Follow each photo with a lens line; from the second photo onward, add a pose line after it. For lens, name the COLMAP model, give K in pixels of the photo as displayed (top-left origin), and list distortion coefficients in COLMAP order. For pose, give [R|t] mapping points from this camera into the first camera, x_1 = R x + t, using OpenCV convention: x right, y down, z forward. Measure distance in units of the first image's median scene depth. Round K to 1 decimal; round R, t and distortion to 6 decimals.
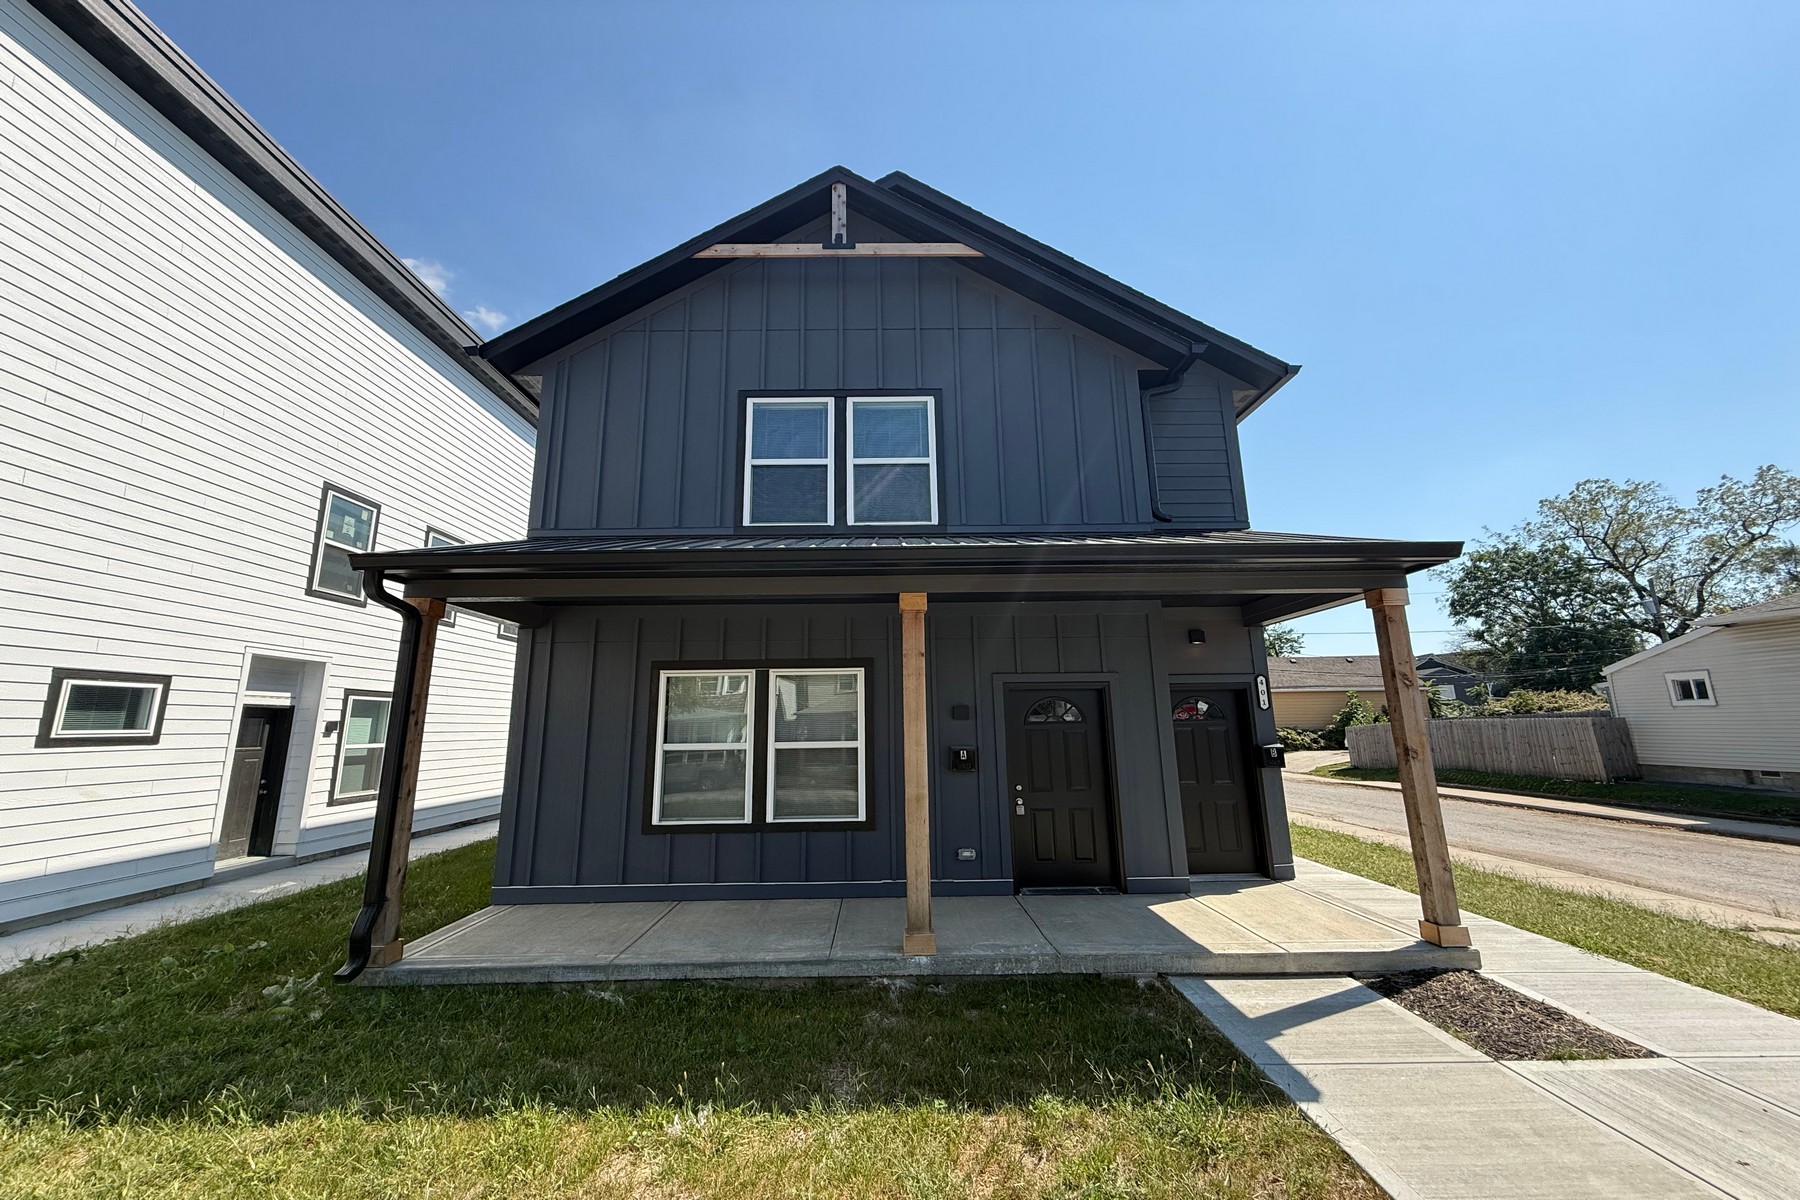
lens RADIAL K [[718.8, 0, 892.2], [0, 718.8, 577.7], [0, 0, 1]] dist [0.000855, -0.000164]
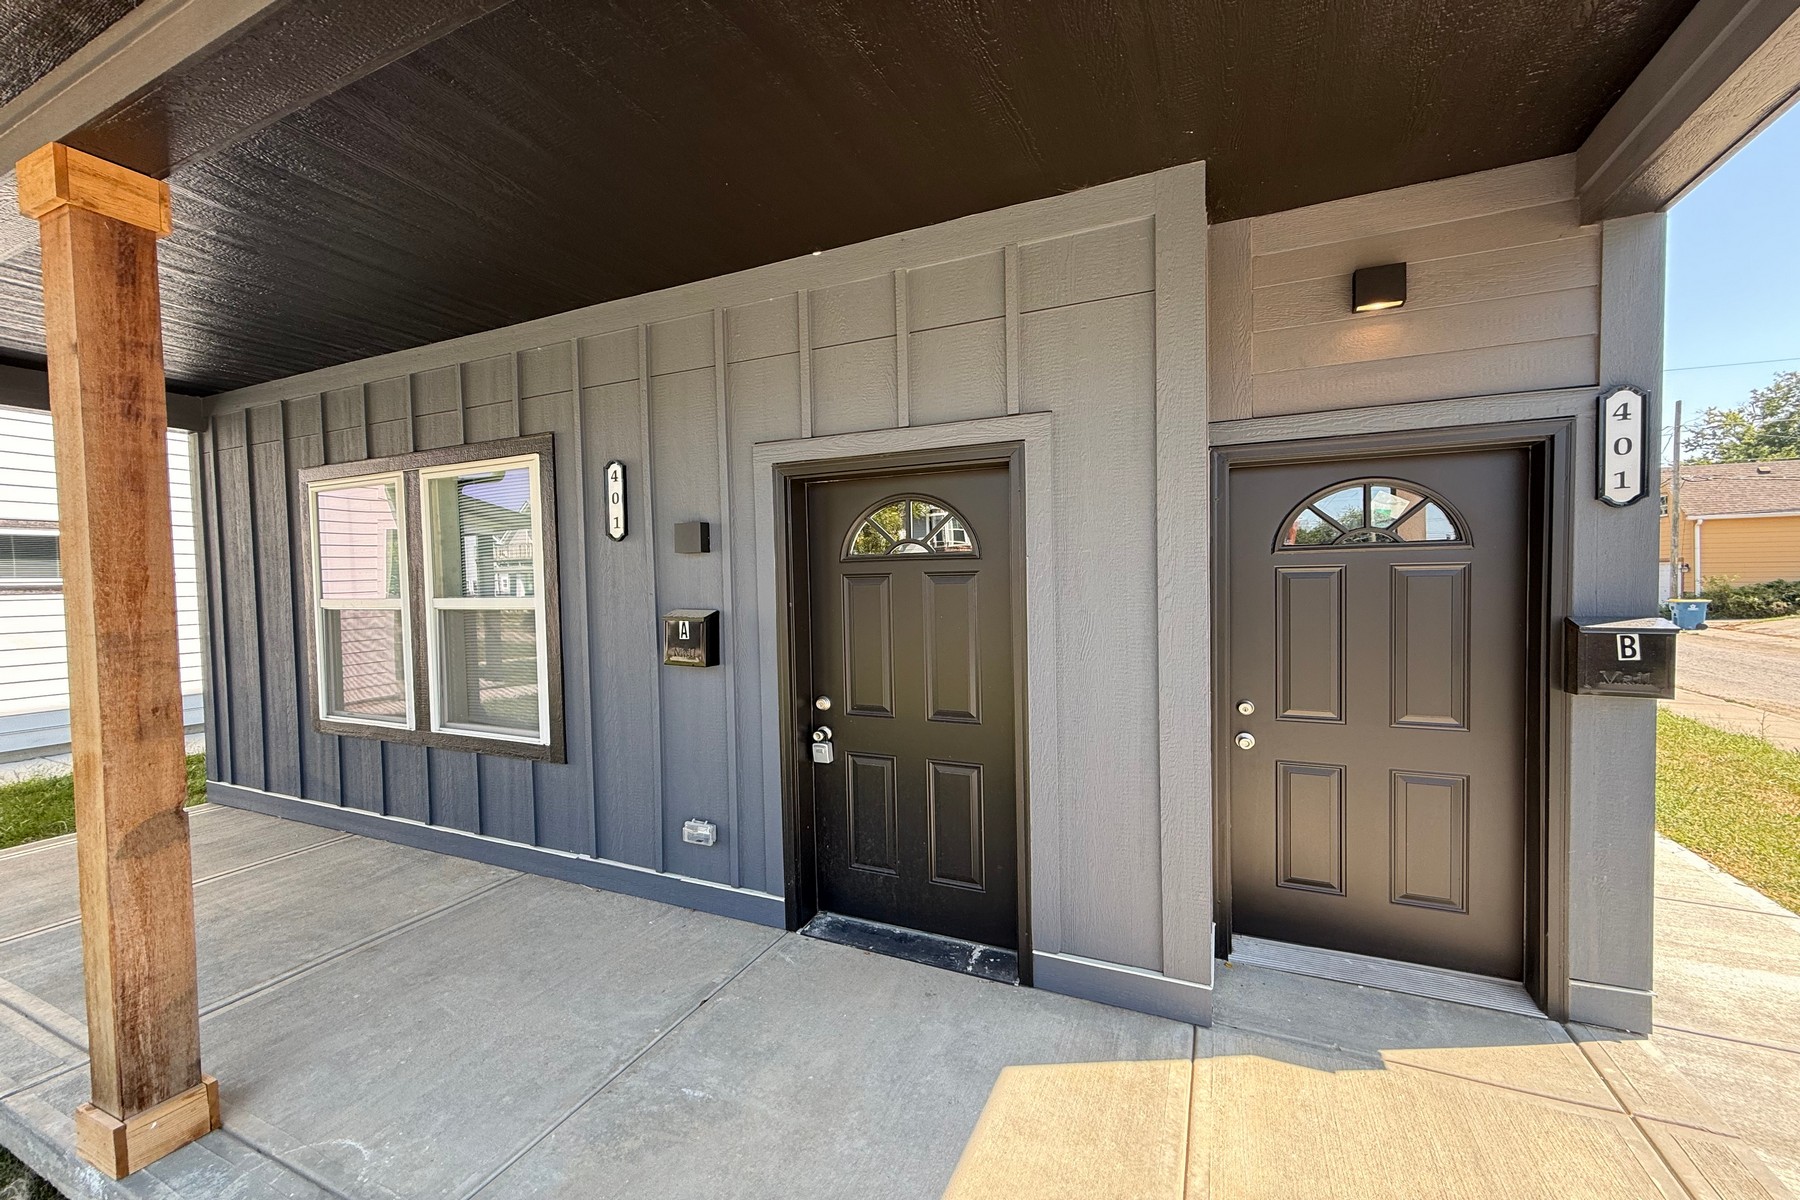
lens RADIAL K [[718.8, 0, 897.7], [0, 718.8, 613.7], [0, 0, 1]] dist [0.000855, -0.000164]
pose [[0.903239, 0.018699, -0.428731, 0.383131], [0.090835, 0.968083, 0.233592, 0.132952], [0.419415, -0.249933, 0.872711, 0.615017]]
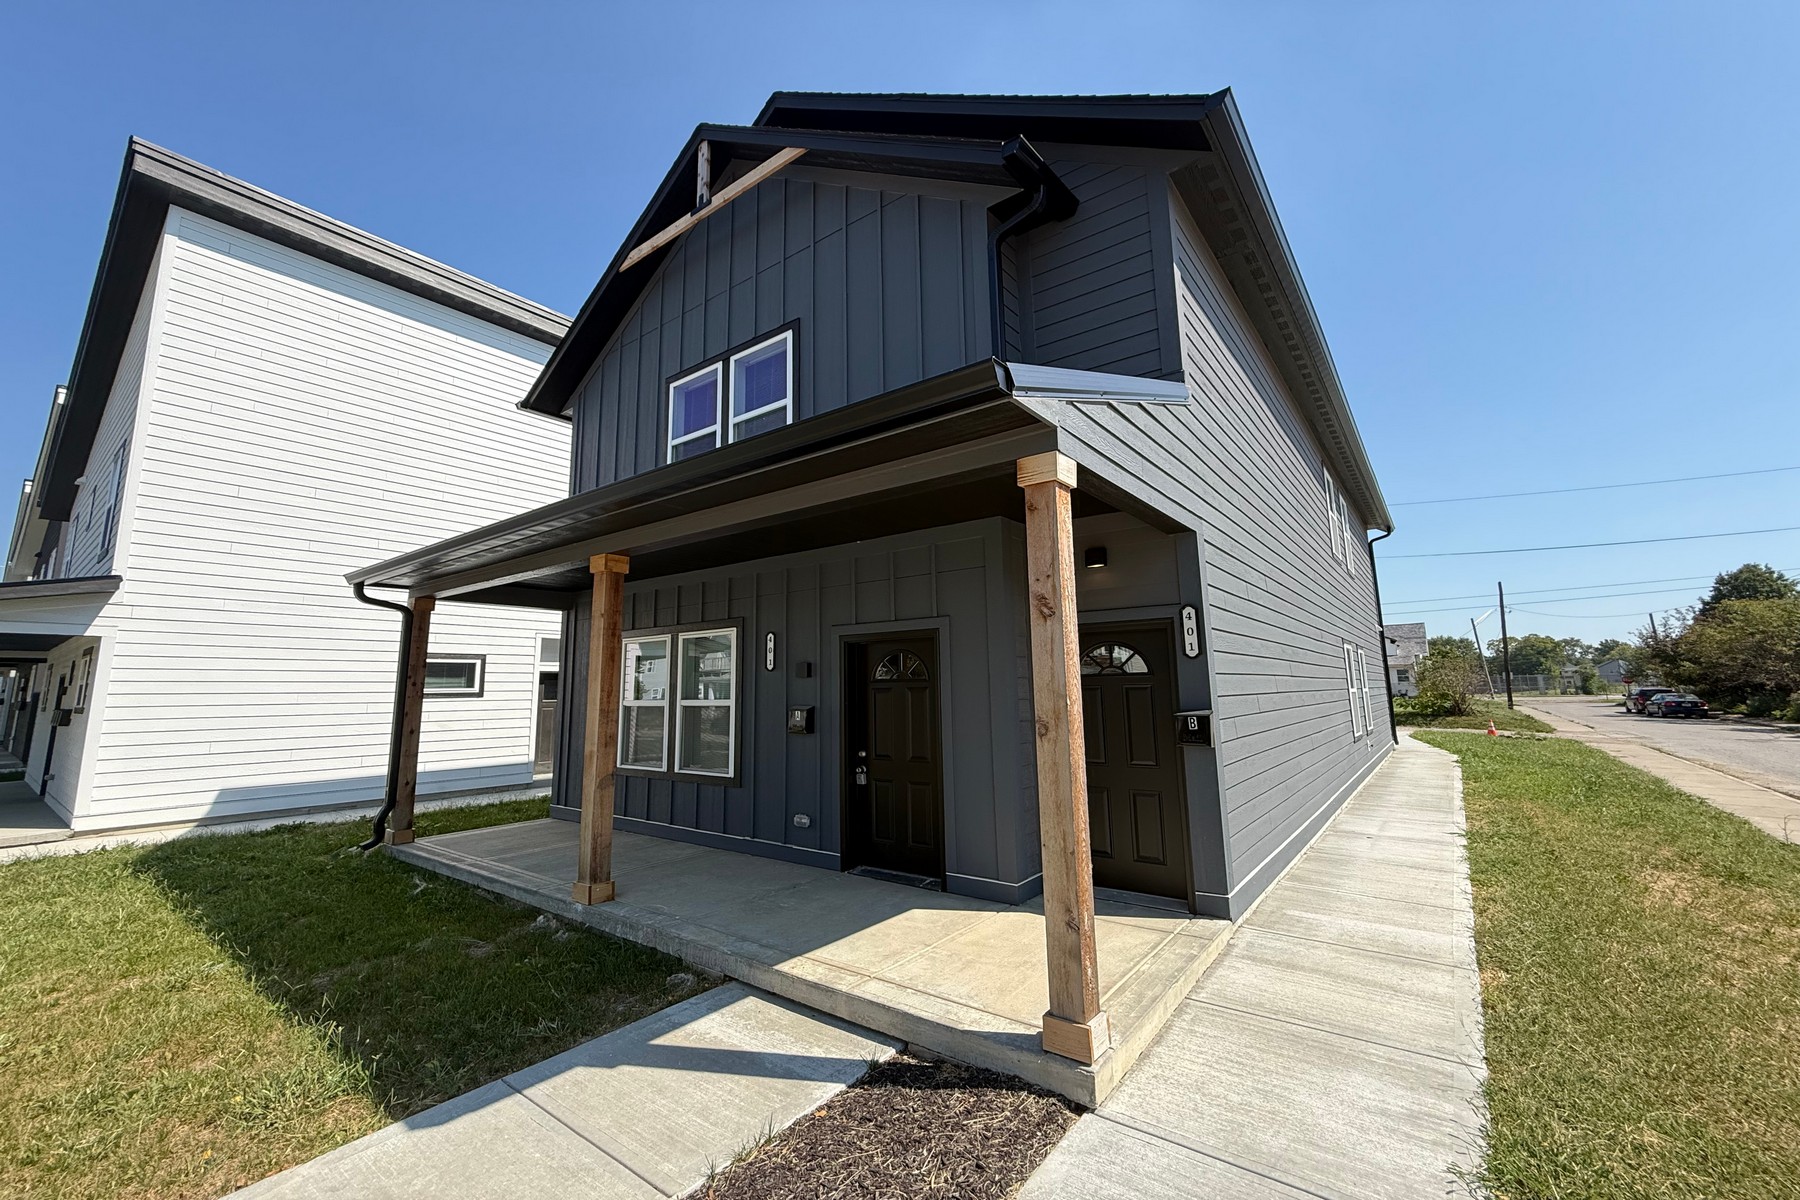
lens RADIAL K [[718.8, 0, 899.7], [0, 718.8, 588.0], [0, 0, 1]] dist [0.000855, -0.000164]
pose [[0.785822, -0.085914, -0.612457, 0.725256], [0.129758, 0.991166, 0.027449, 0.069906], [0.604688, -0.101041, 0.790027, 0.337222]]
